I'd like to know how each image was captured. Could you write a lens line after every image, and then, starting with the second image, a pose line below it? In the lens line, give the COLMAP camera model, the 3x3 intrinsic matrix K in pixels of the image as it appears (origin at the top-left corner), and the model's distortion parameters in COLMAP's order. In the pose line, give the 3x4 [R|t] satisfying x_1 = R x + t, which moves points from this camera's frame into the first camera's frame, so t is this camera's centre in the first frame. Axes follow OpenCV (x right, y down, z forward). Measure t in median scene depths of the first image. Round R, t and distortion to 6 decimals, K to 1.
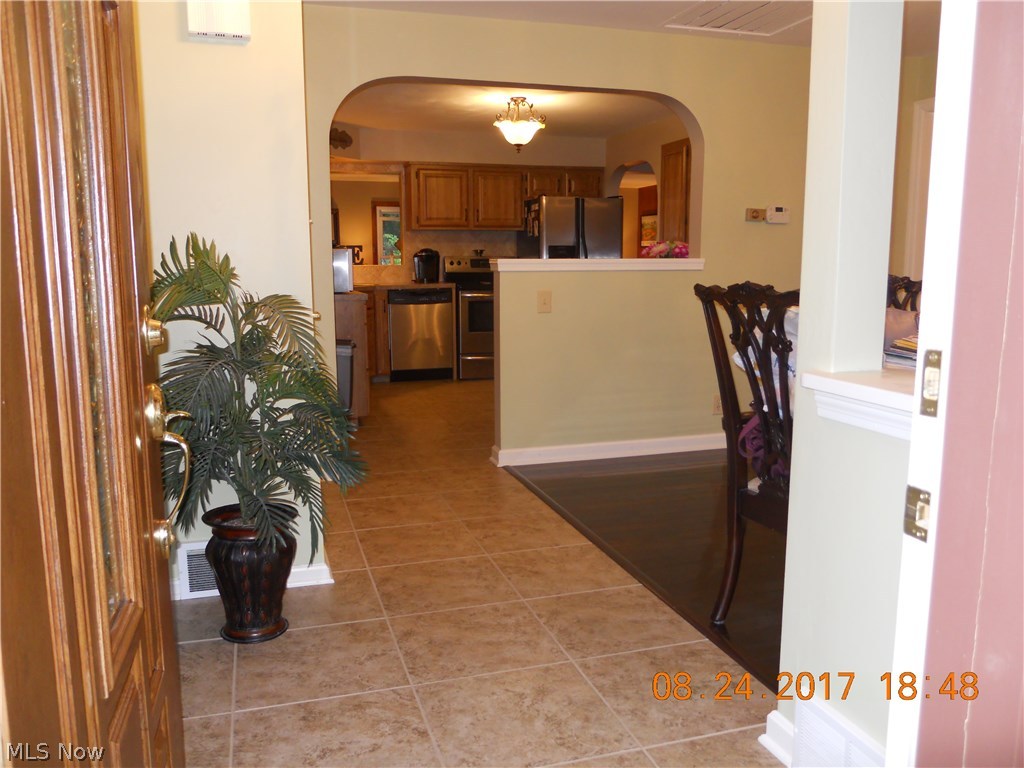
lens RADIAL K [[833.9, 0, 511.2], [0, 833.9, 380.9], [0, 0, 1]] dist [-0.012824, -0.008461]
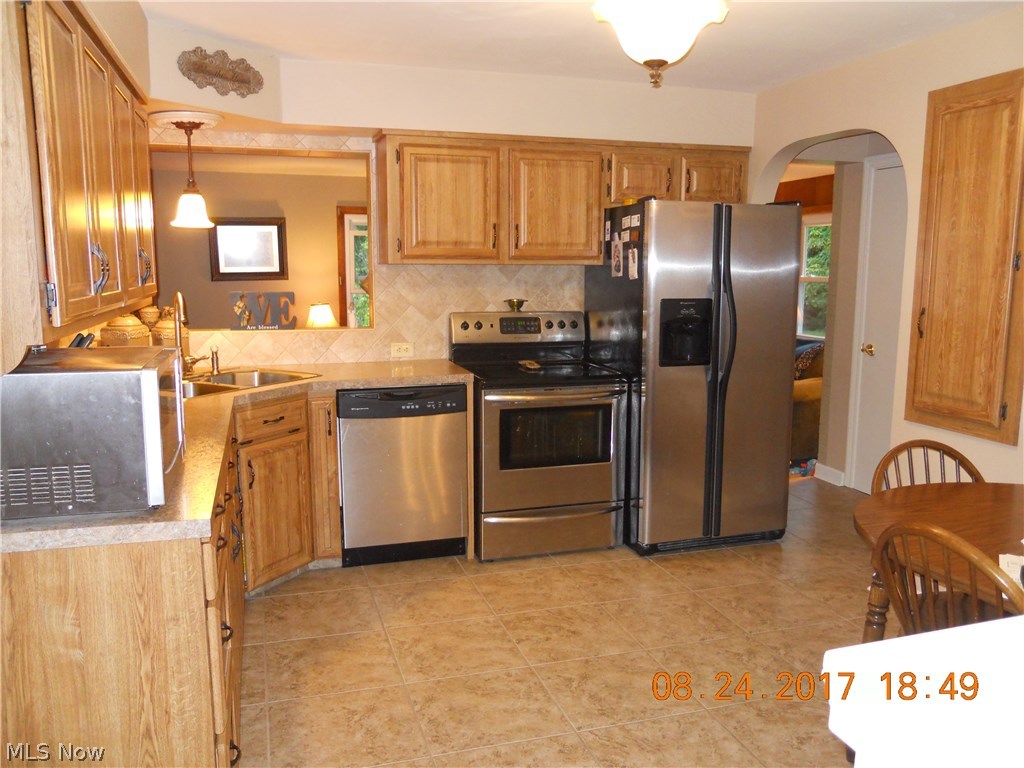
lens RADIAL K [[833.9, 0, 513.3], [0, 833.9, 388.8], [0, 0, 1]] dist [-0.012824, -0.008461]
pose [[0.999971, 0.006783, 0.003364, -0.043432], [-0.006795, 0.999970, 0.003608, -0.106710], [-0.003339, -0.003630, 0.999988, 0.485952]]
